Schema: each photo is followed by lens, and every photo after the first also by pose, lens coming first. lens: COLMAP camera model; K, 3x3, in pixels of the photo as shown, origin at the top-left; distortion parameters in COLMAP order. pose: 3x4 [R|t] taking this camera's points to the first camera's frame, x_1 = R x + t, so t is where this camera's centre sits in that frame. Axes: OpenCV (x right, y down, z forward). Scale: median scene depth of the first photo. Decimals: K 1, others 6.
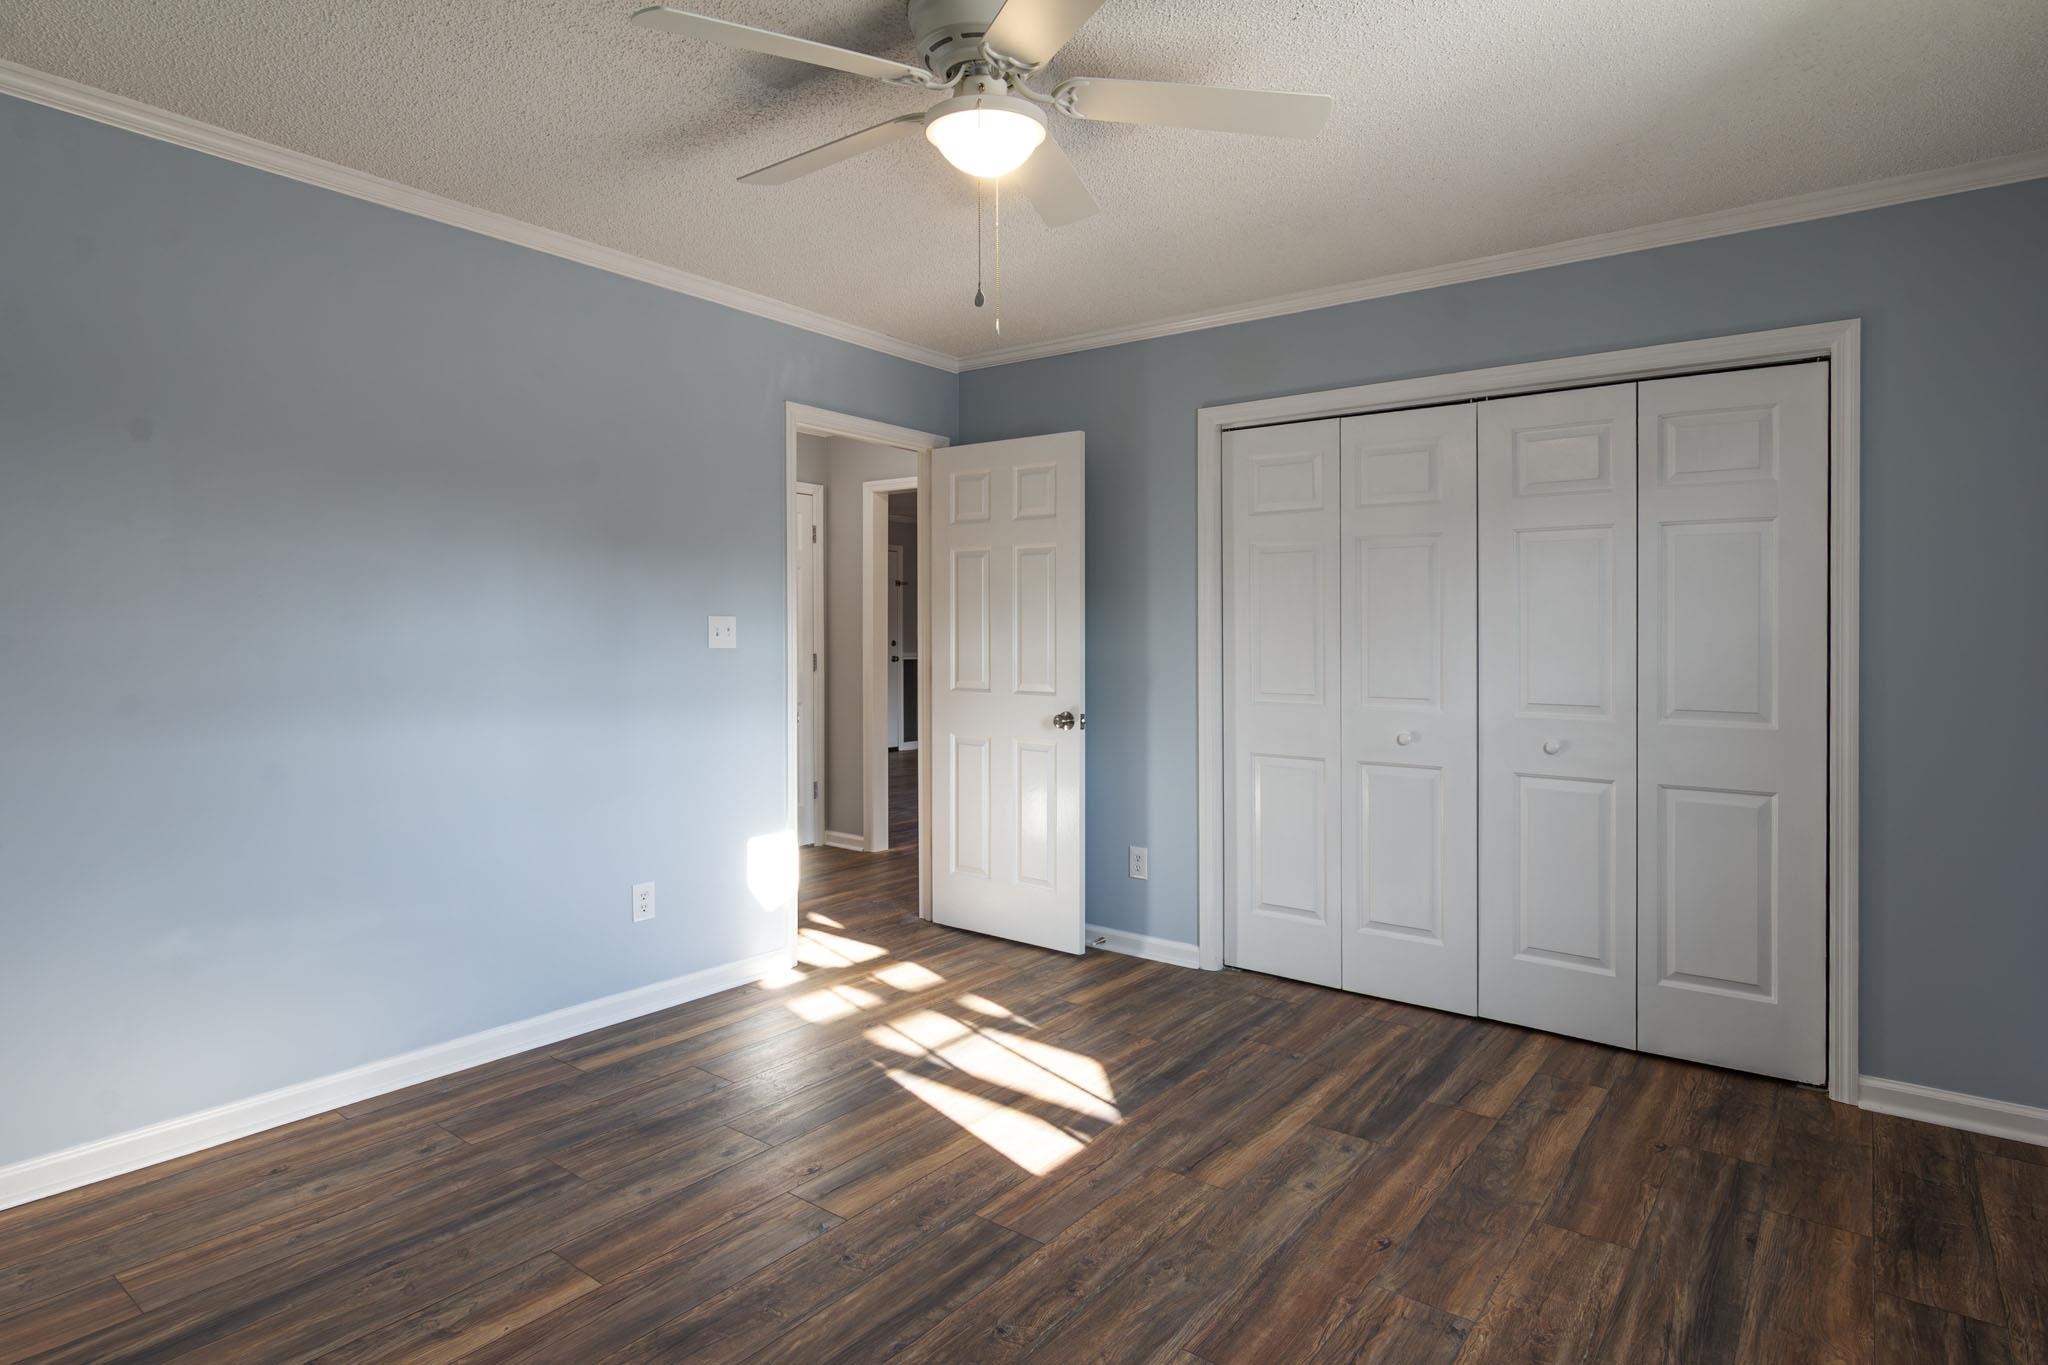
lens RADIAL K [[1127.1, 0, 1016.3], [0, 1127.1, 657.6], [0, 0, 1]] dist [-0.000194, -0.001420]
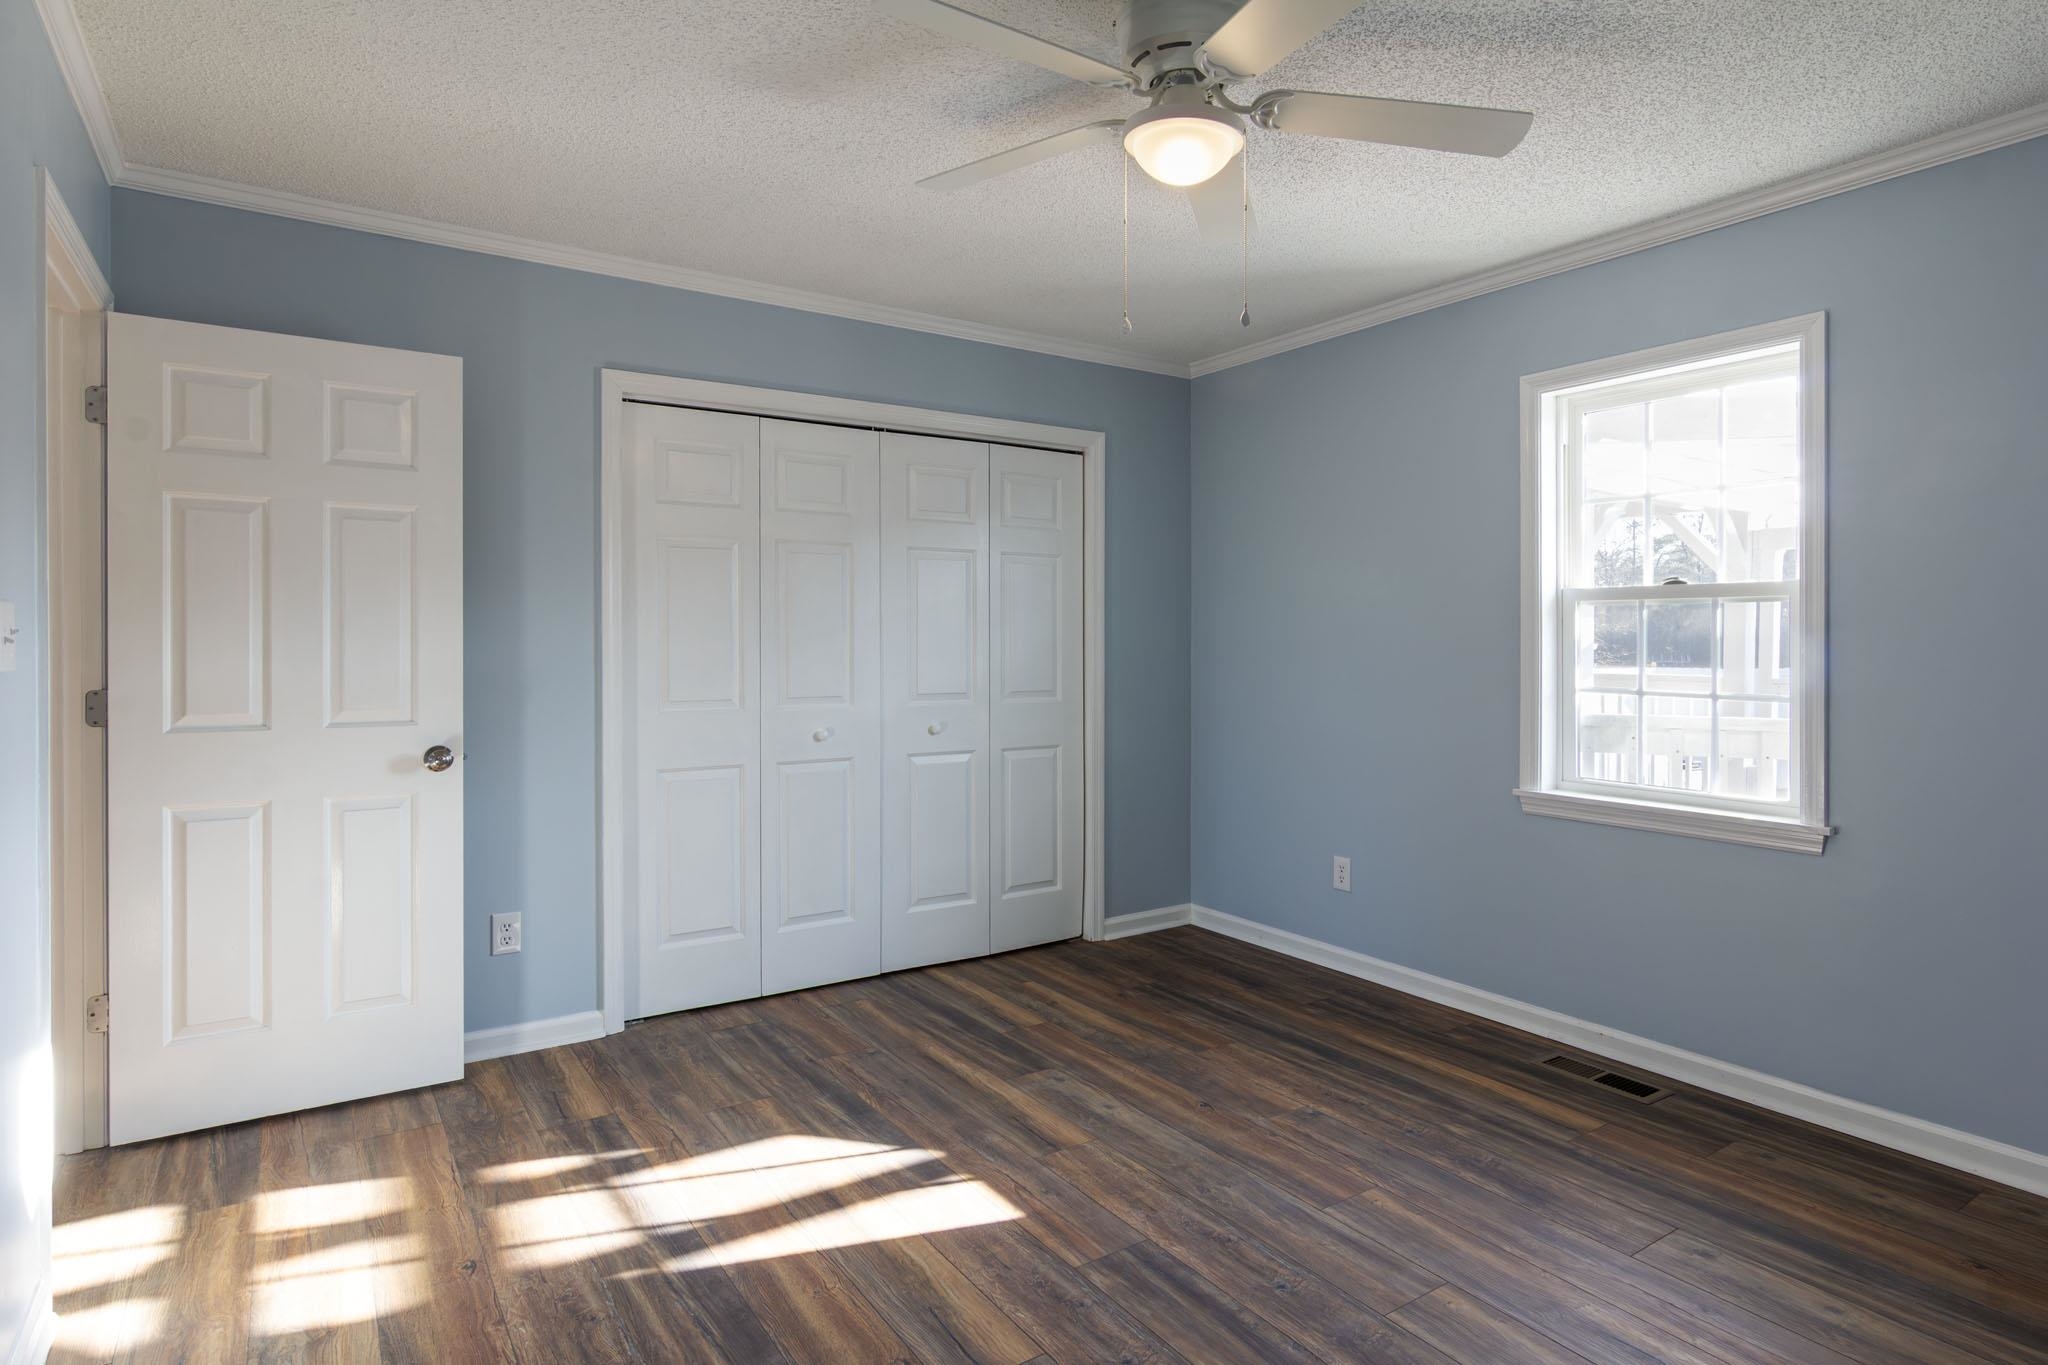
lens RADIAL K [[1145.1, 0, 1029.4], [0, 1145.1, 638.0], [0, 0, 1]] dist [-0.004447, -0.000622]
pose [[0.295629, -0.004744, 0.955291, -0.717044], [0.019746, 0.999804, -0.001146, -0.015700], [-0.955099, 0.019202, 0.295665, 0.571630]]
